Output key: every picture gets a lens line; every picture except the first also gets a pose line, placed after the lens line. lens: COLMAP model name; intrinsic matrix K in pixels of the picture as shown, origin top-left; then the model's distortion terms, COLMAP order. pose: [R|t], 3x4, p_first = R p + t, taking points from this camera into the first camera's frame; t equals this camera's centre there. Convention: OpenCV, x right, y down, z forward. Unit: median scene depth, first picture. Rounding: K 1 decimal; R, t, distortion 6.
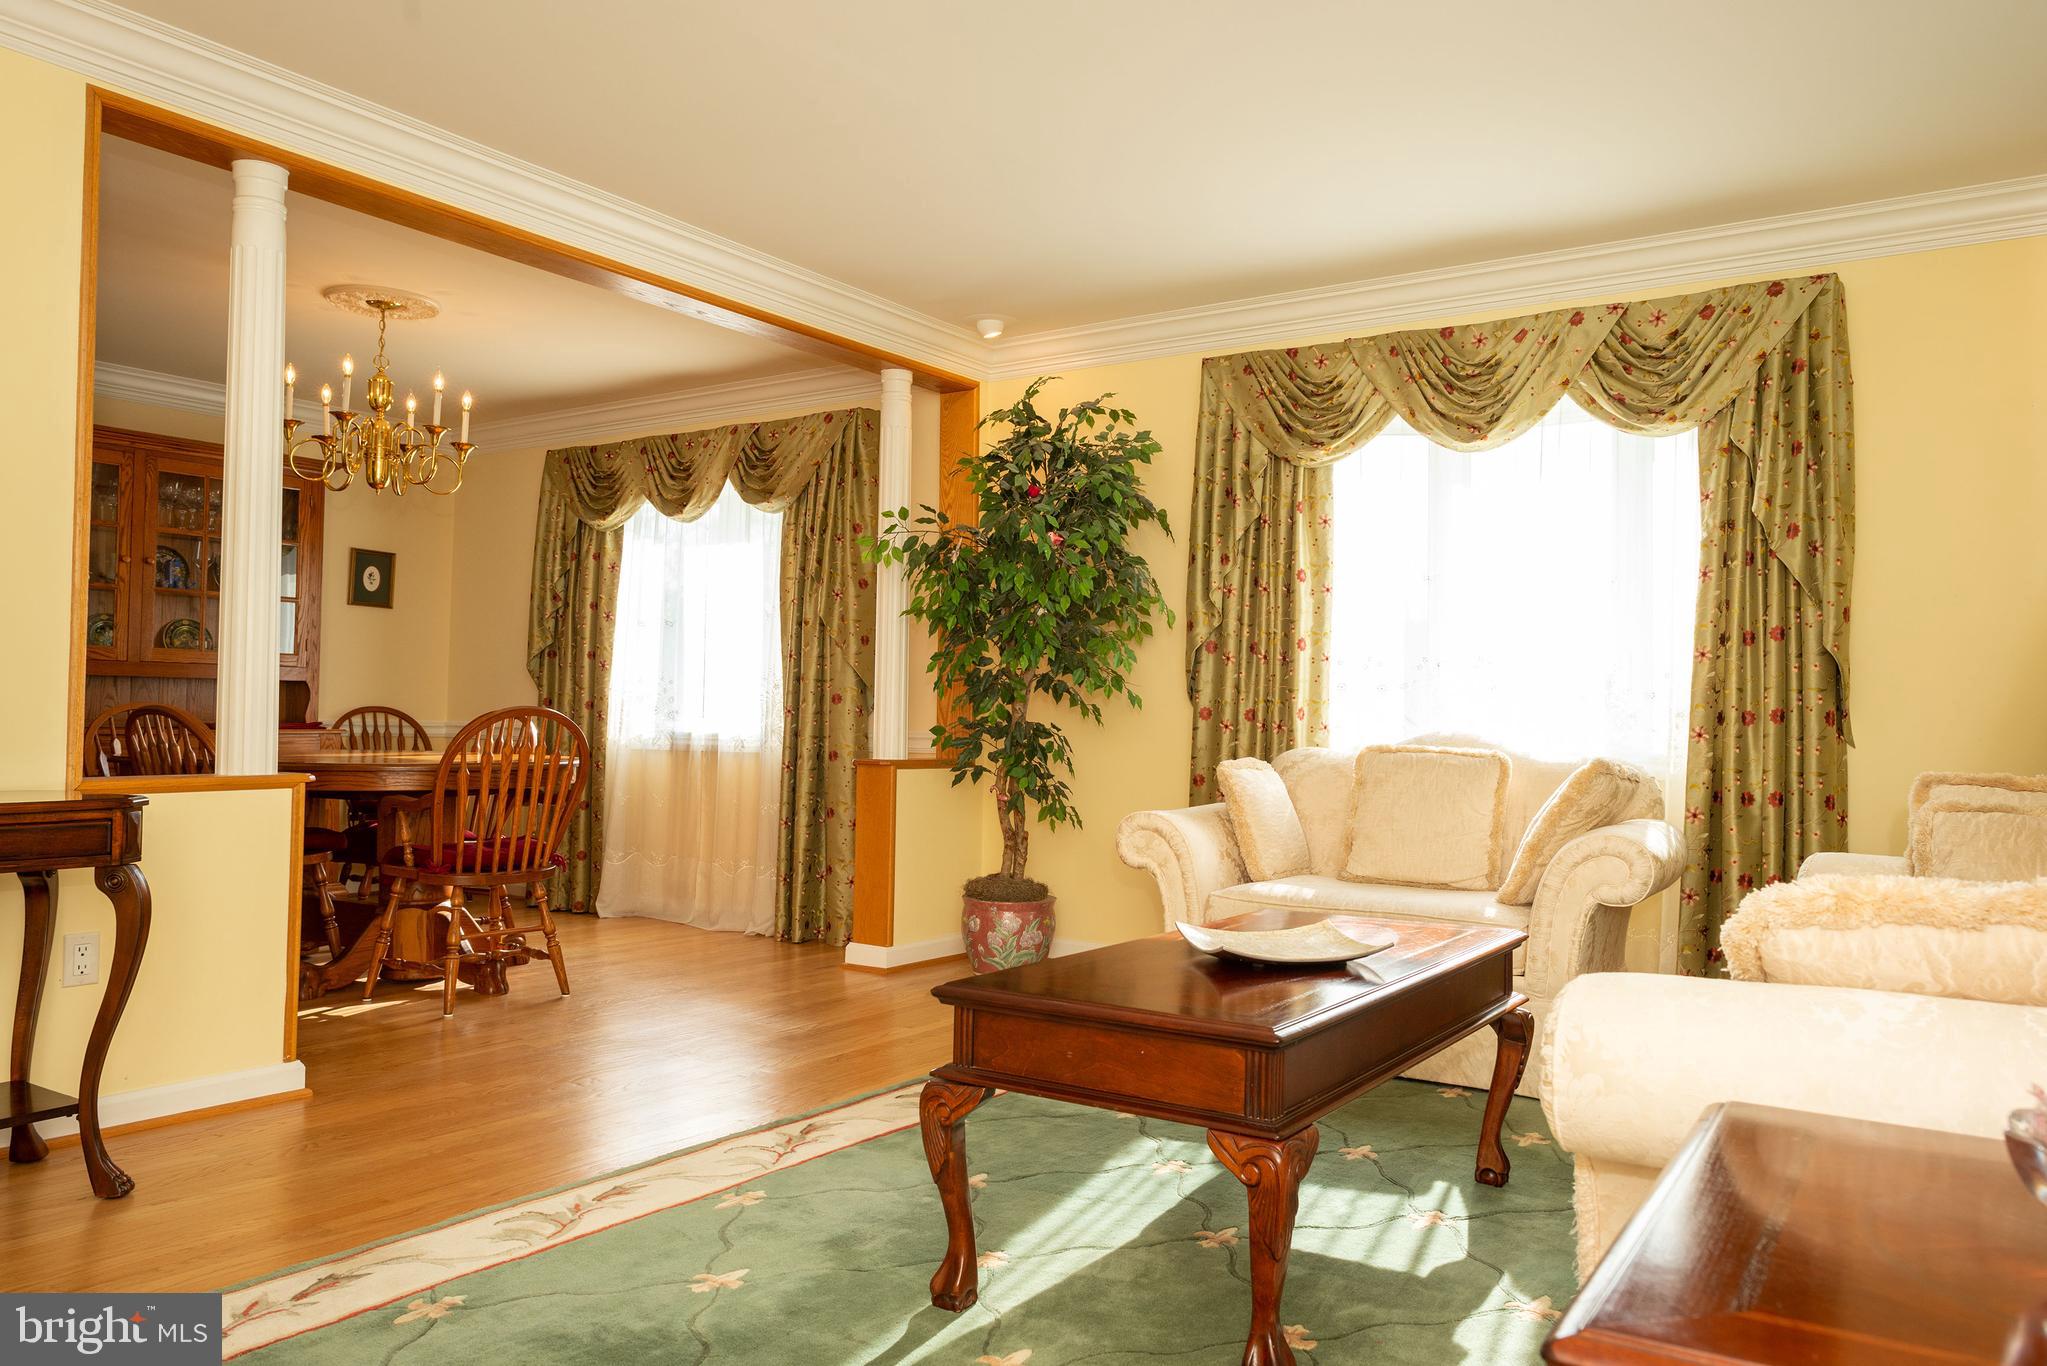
lens RADIAL K [[1460.6, 0, 1023.5], [0, 1460.6, 683.0], [0, 0, 1]] dist [0.003252, 0.003091]
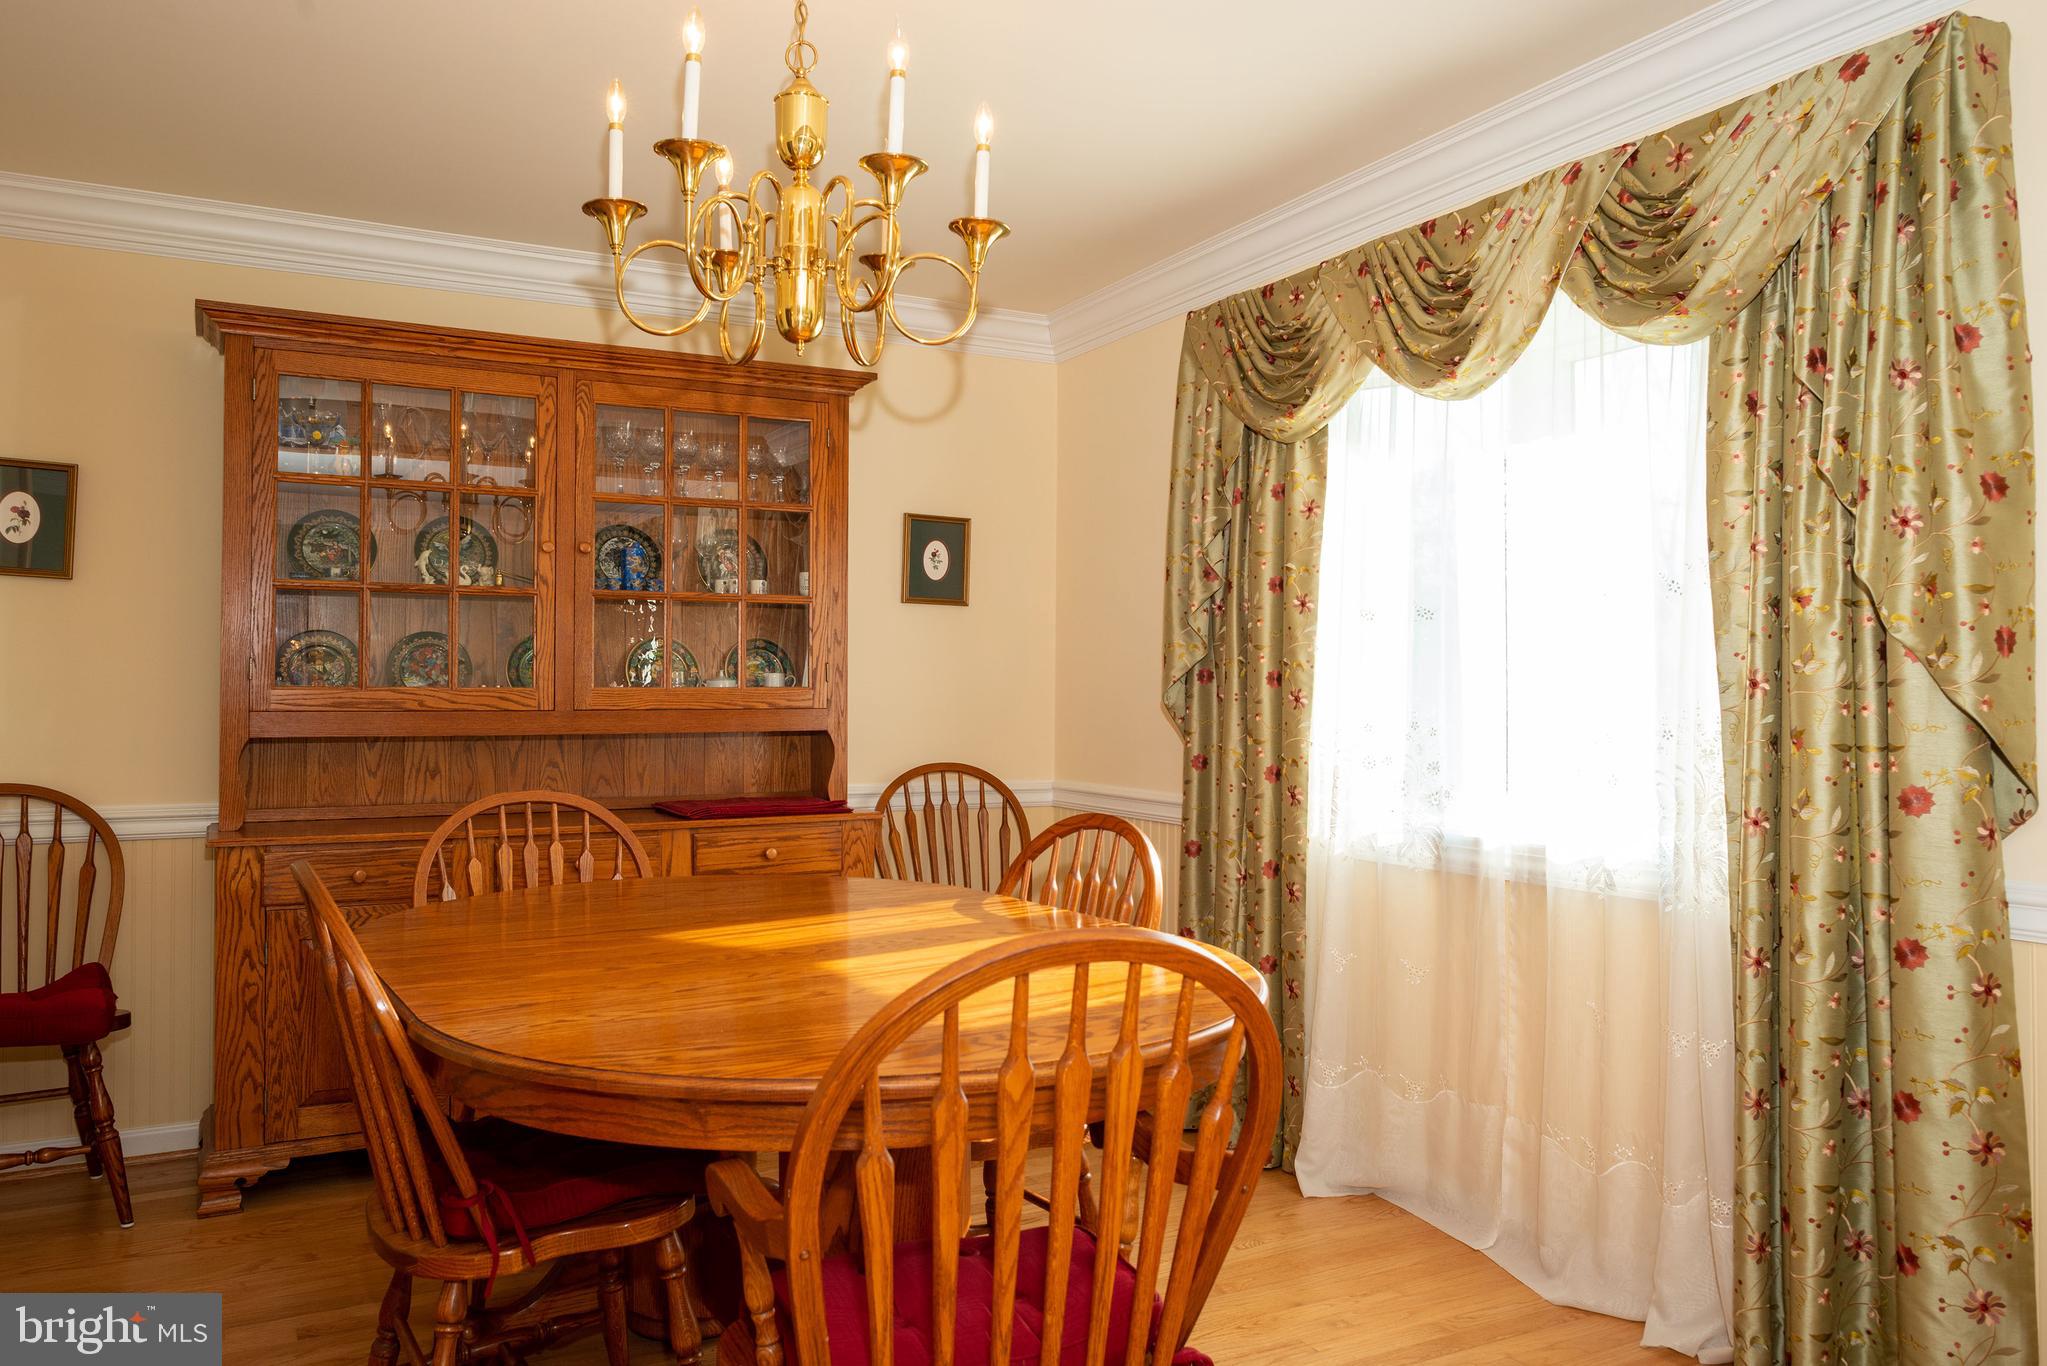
lens RADIAL K [[1601.7, 0, 1023.5], [0, 1601.7, 683.0], [0, 0, 1]] dist [-0.033684, 0.006389]
pose [[0.903594, -0.022906, -0.427777, -0.135116], [0.026742, 0.999638, 0.002960, -0.022417], [0.427555, -0.014114, 0.903879, 0.454414]]
